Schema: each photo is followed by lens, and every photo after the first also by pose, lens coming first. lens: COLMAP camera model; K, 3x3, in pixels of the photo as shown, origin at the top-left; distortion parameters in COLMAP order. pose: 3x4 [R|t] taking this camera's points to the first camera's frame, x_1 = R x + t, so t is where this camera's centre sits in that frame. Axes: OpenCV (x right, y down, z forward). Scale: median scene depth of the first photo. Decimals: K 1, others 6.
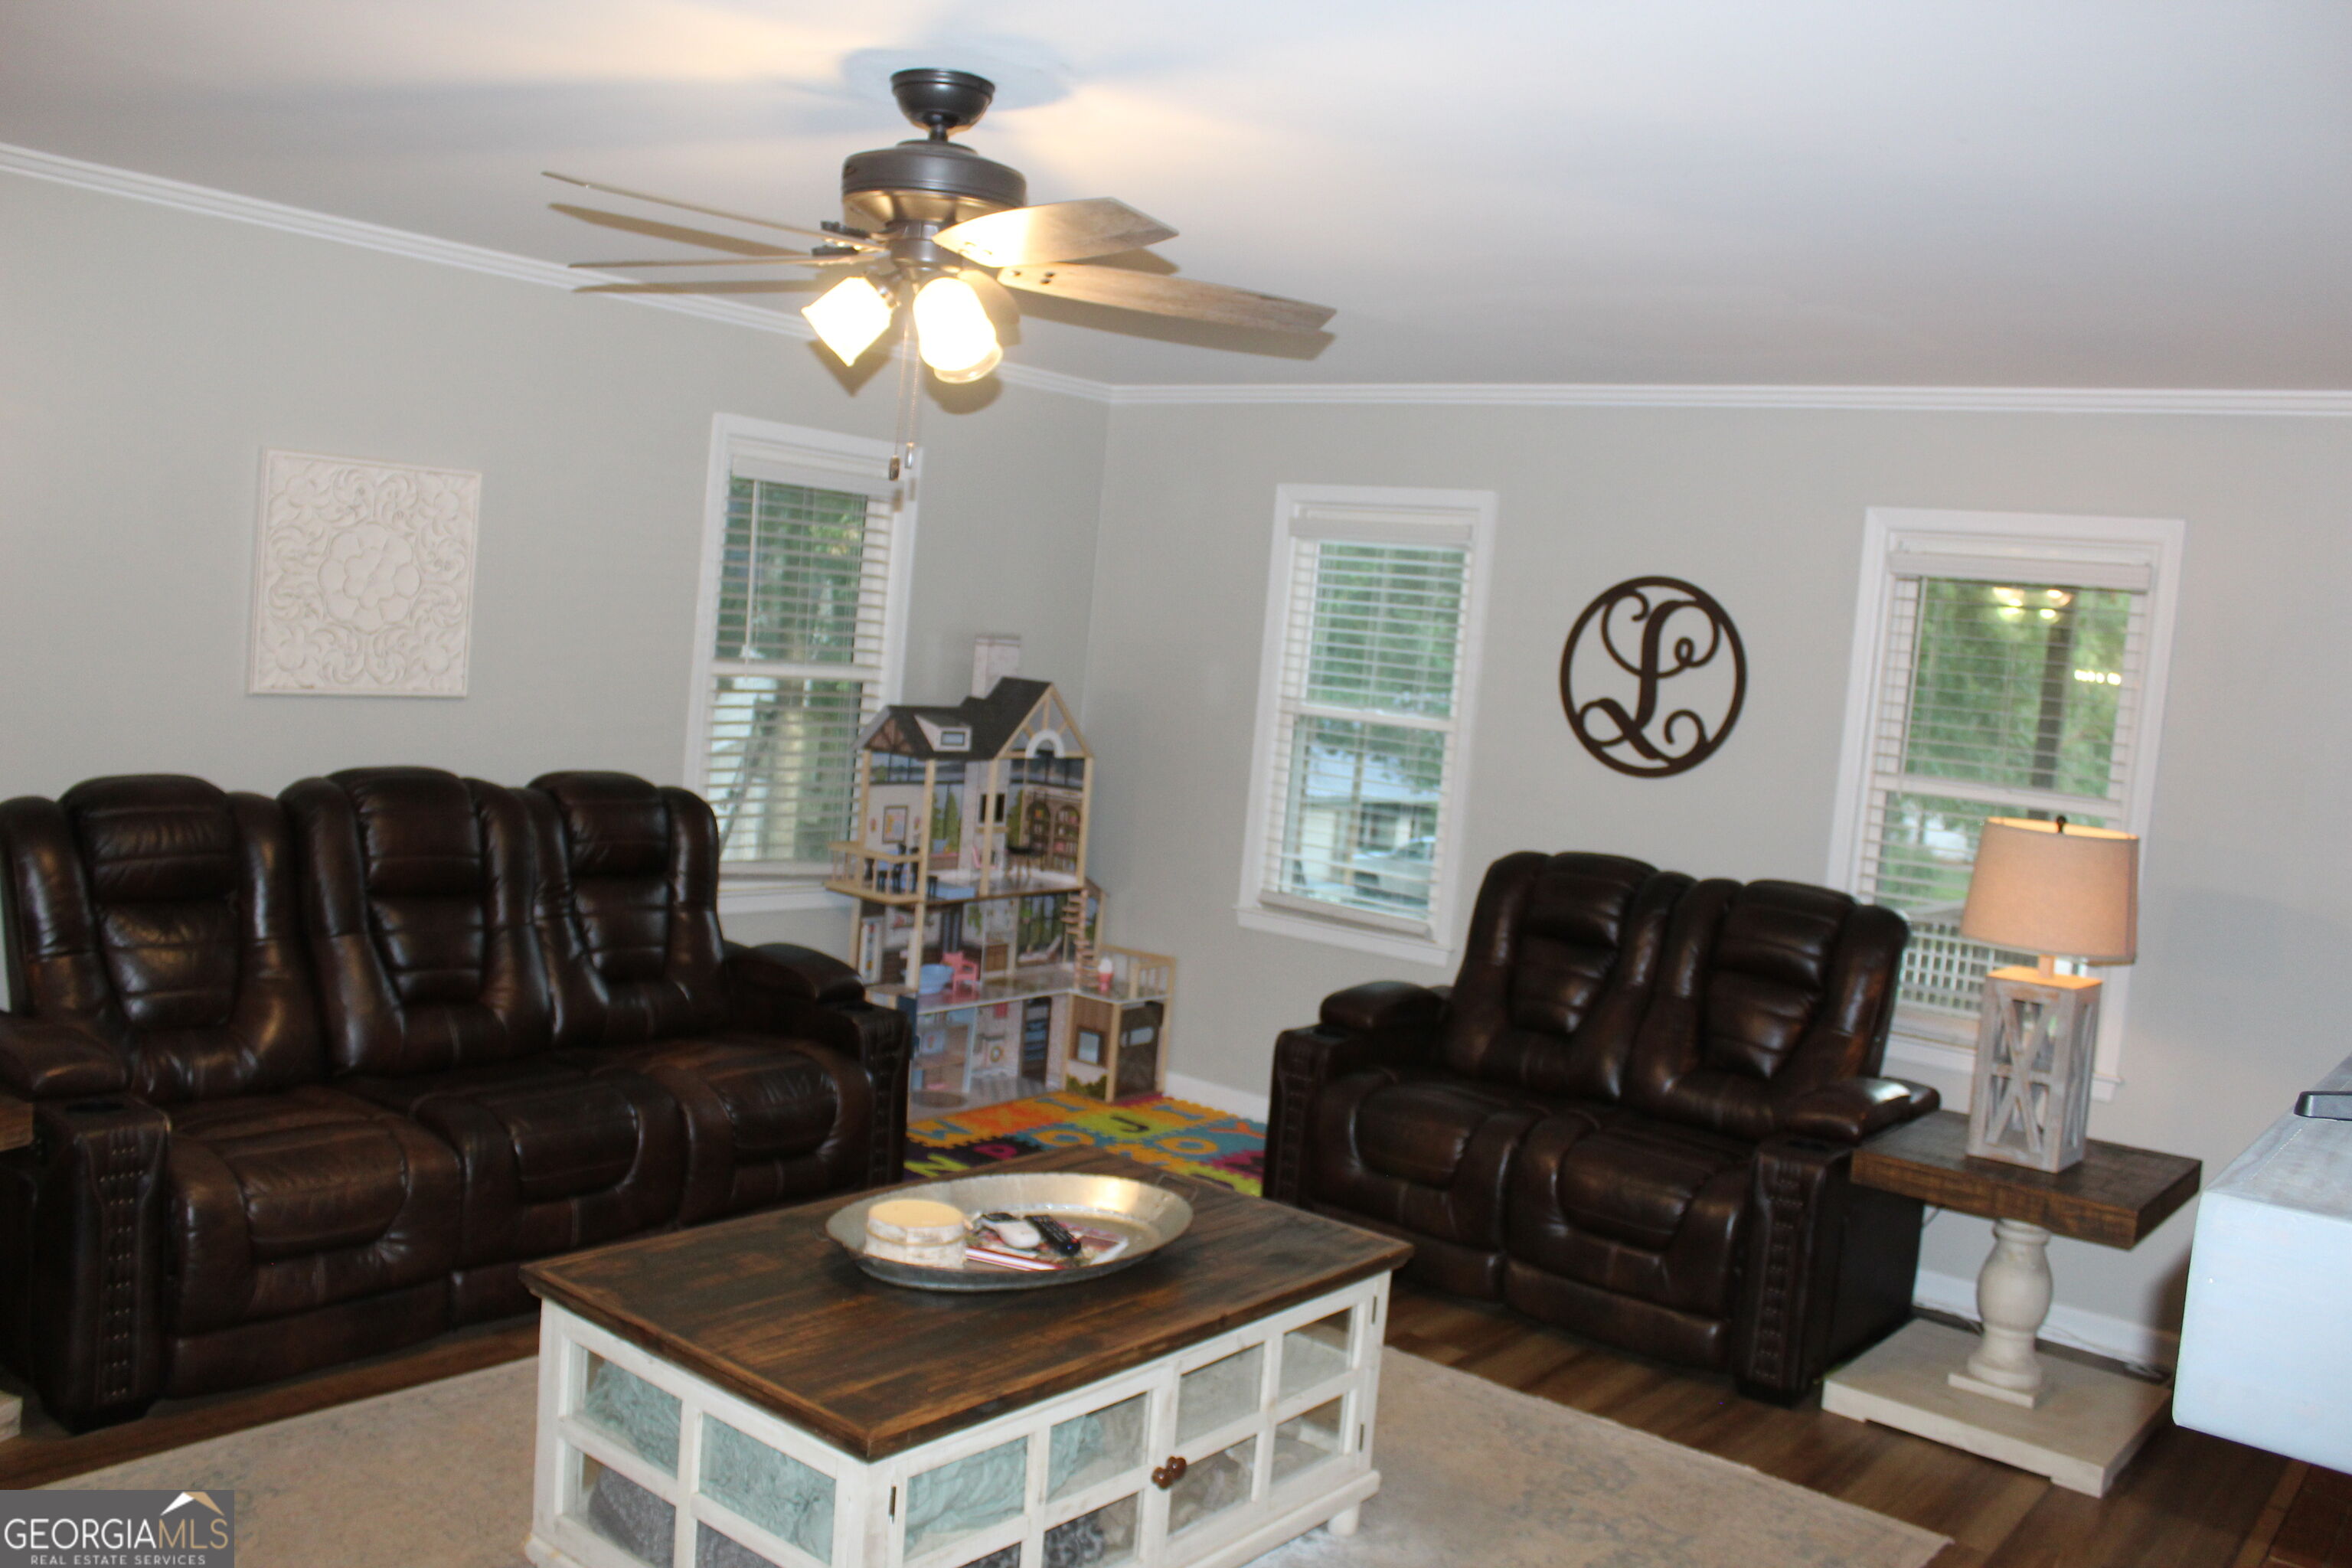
lens RADIAL K [[1966.7, 0, 1164.2], [0, 1966.7, 764.5], [0, 0, 1]] dist [-0.161156, 0.156801]
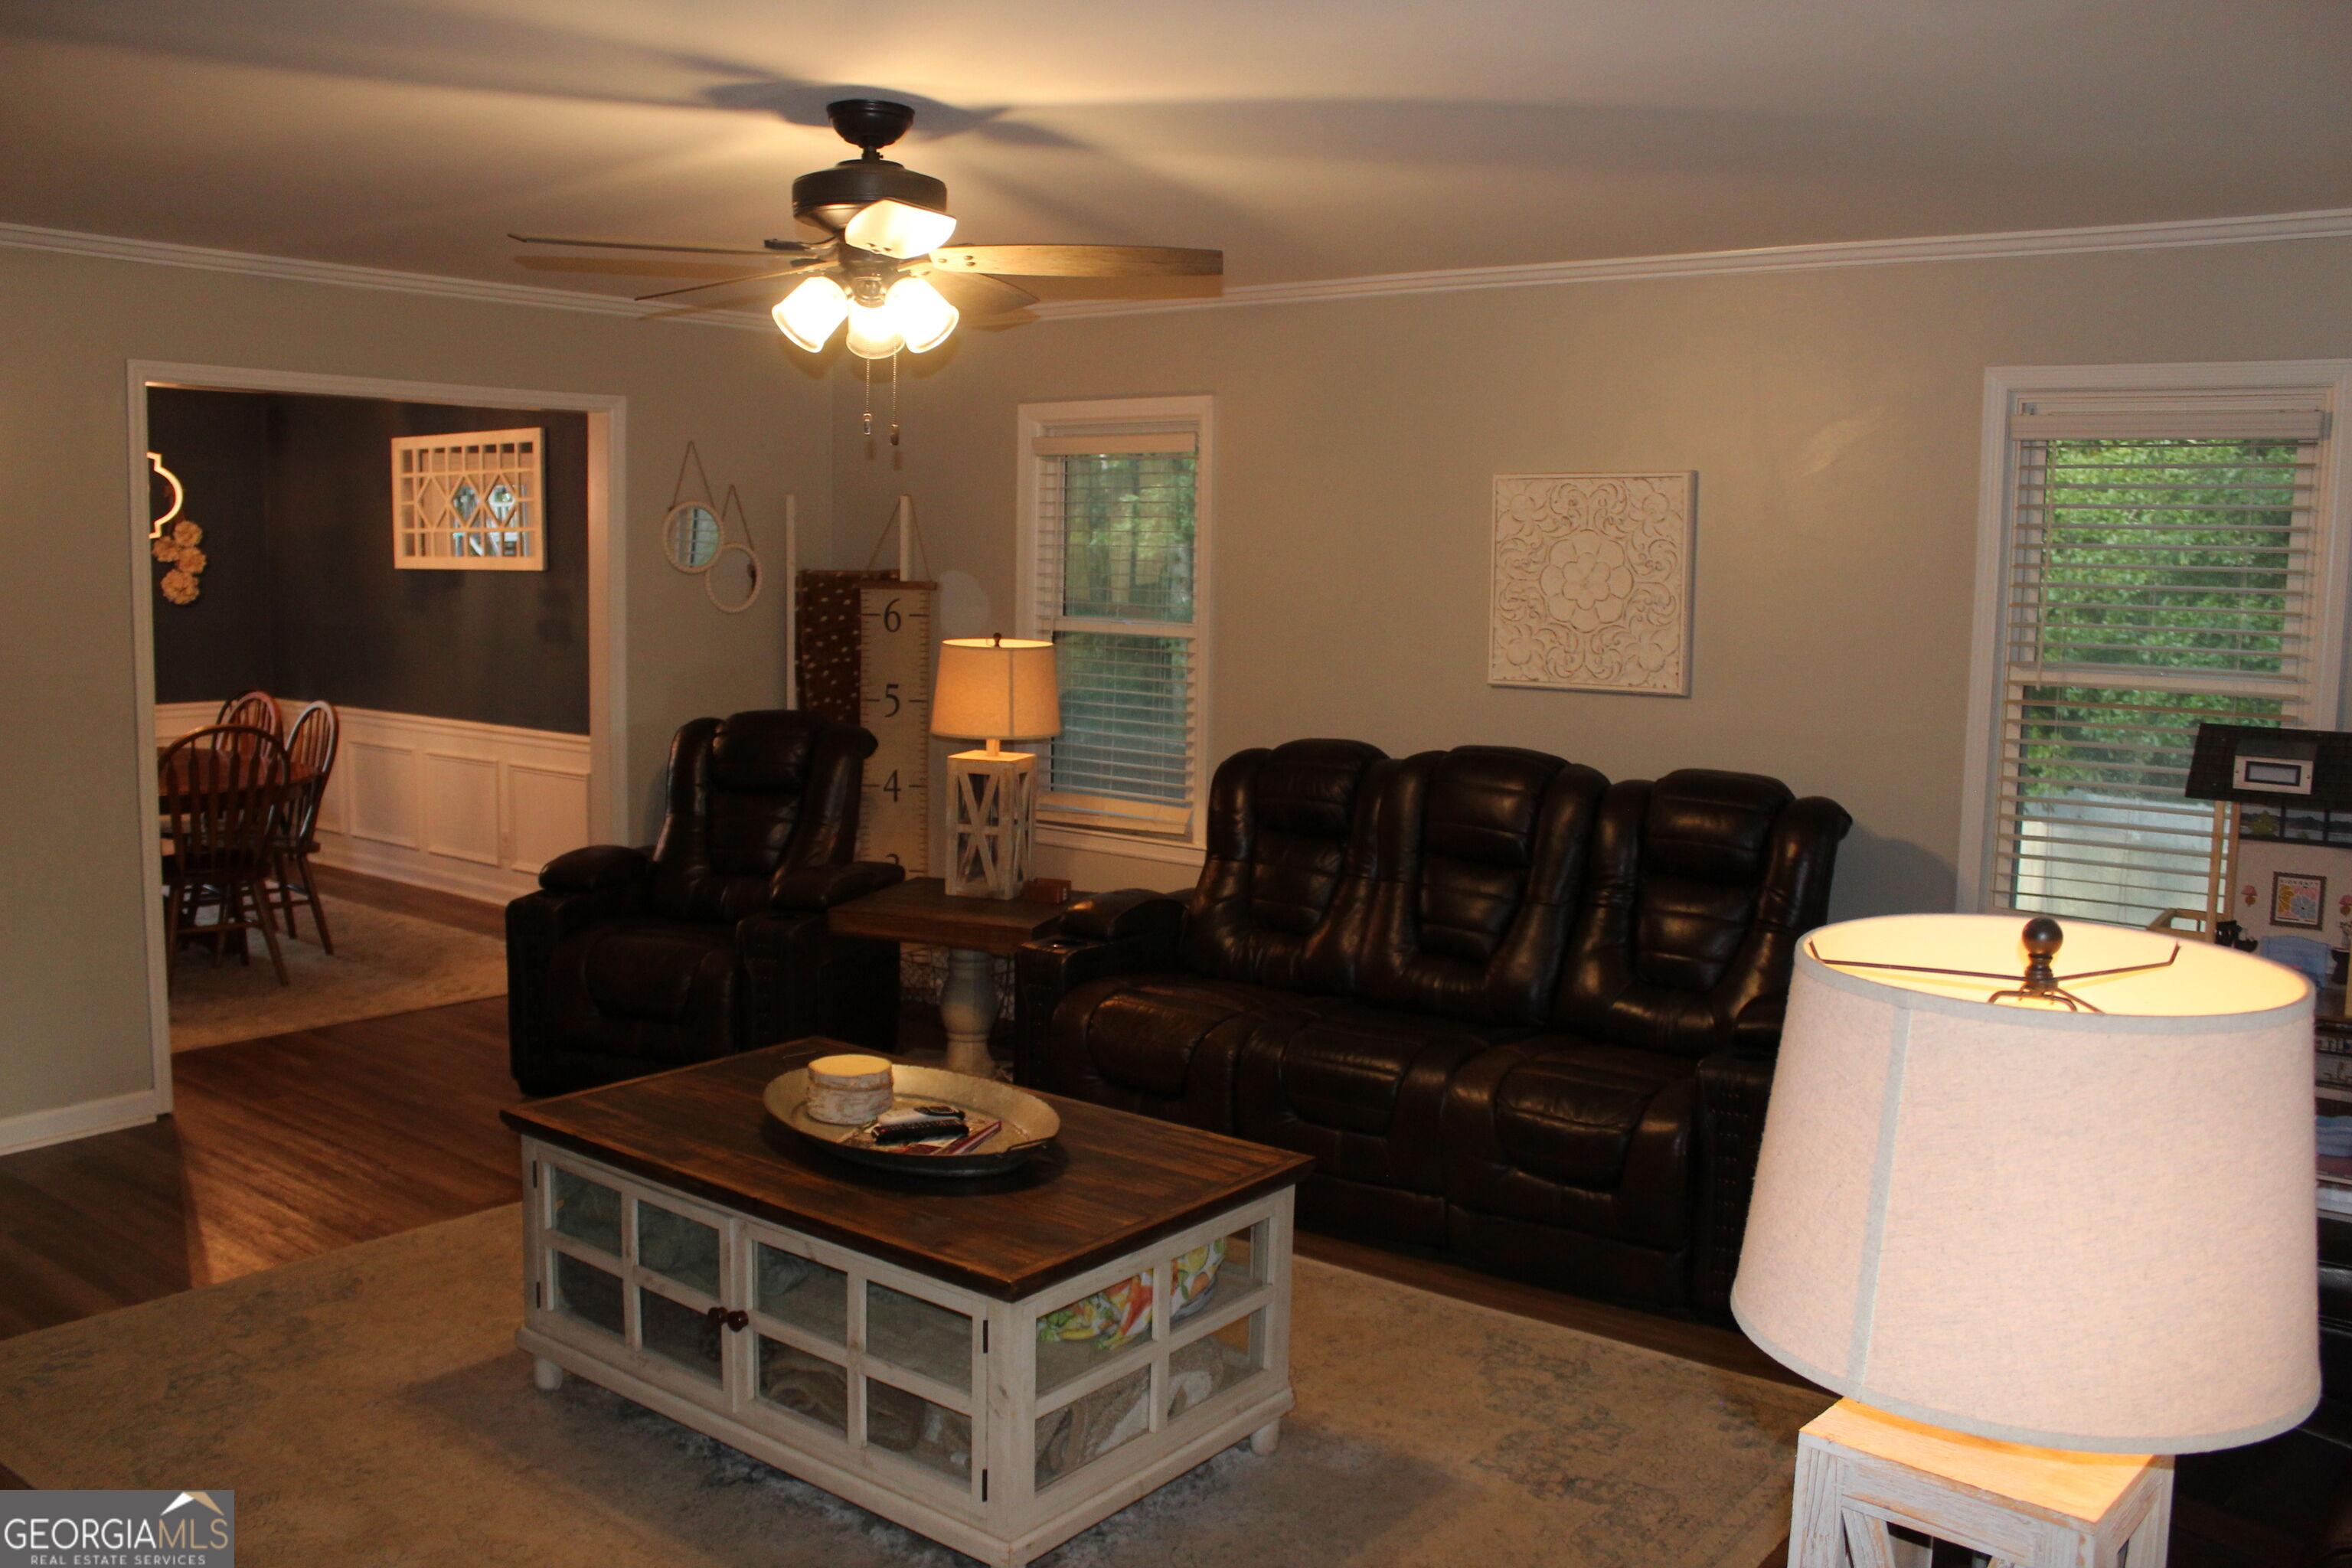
lens RADIAL K [[1966.7, 0, 1190.8], [0, 1966.7, 768.9], [0, 0, 1]] dist [-0.161156, 0.156801]
pose [[0.022181, 0.021621, -0.999520, 0.703943], [-0.089075, 0.995833, 0.019564, 0.007128], [0.995778, 0.088598, 0.024015, 0.774869]]
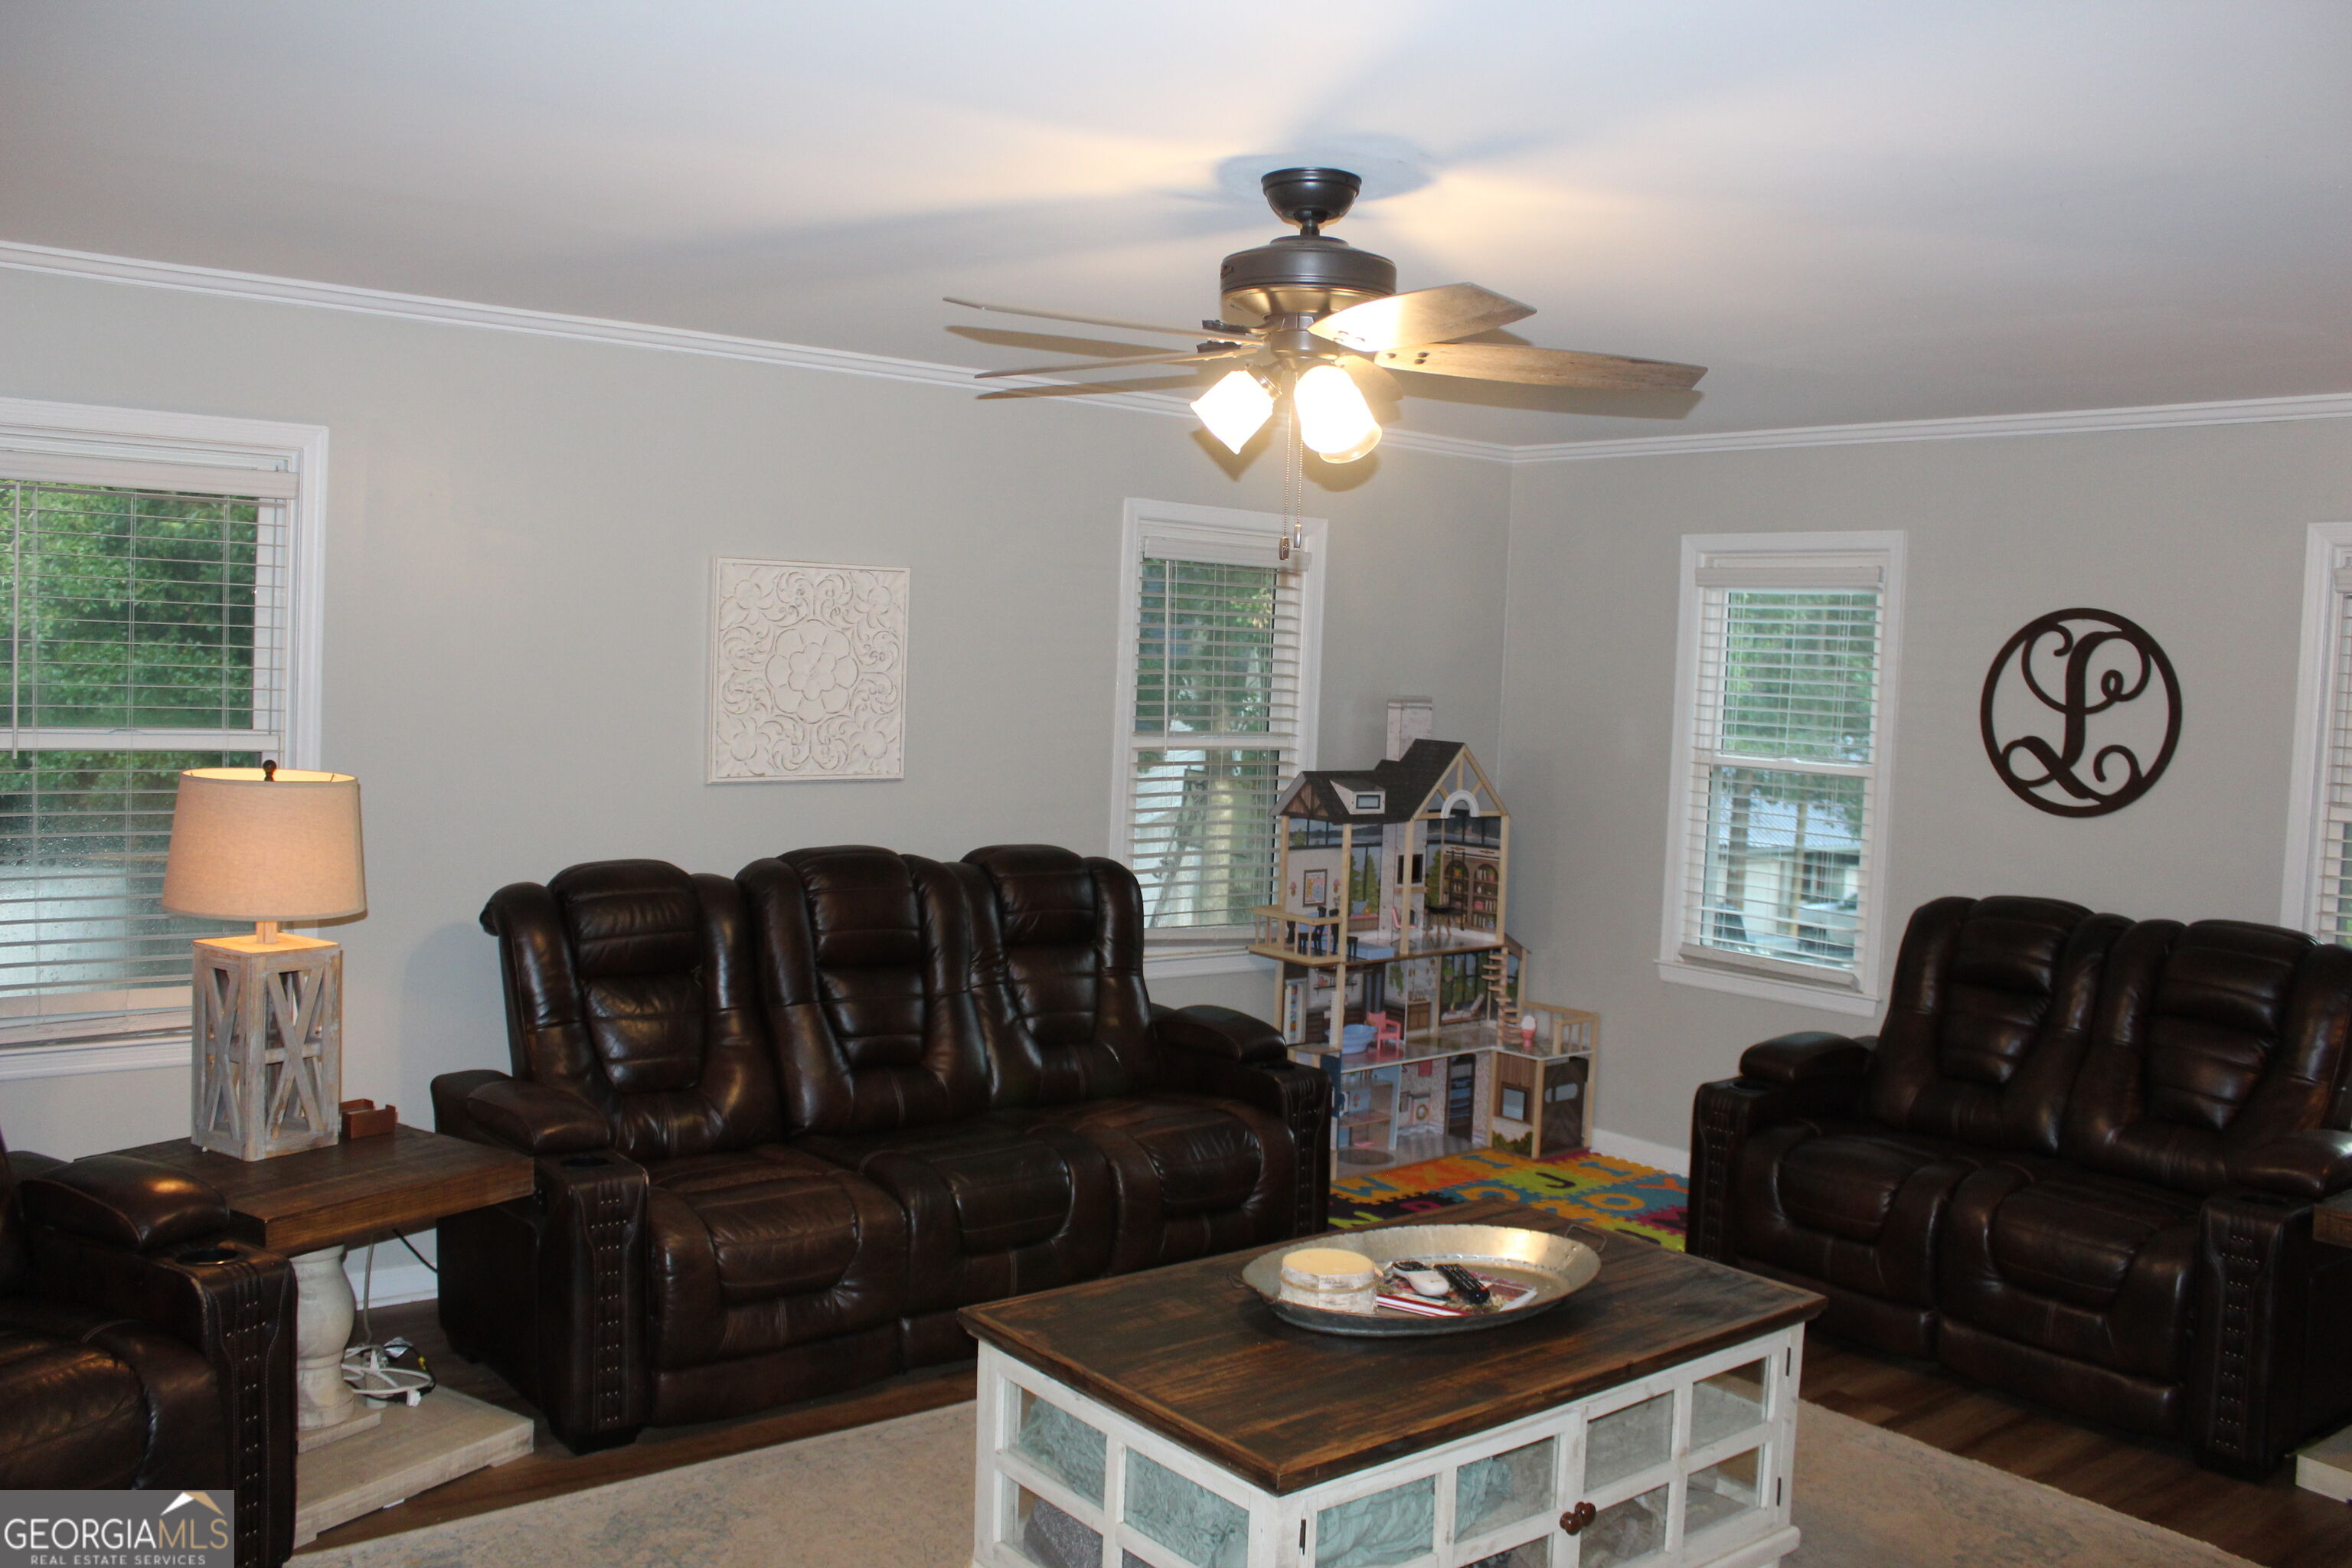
lens RADIAL K [[1966.7, 0, 1167.7], [0, 1966.7, 777.5], [0, 0, 1]] dist [-0.161156, 0.156801]
pose [[0.975775, -0.037238, -0.215585, 0.015199], [0.031835, 0.999087, -0.028482, -0.000433], [0.216449, 0.020929, 0.976070, -0.025307]]
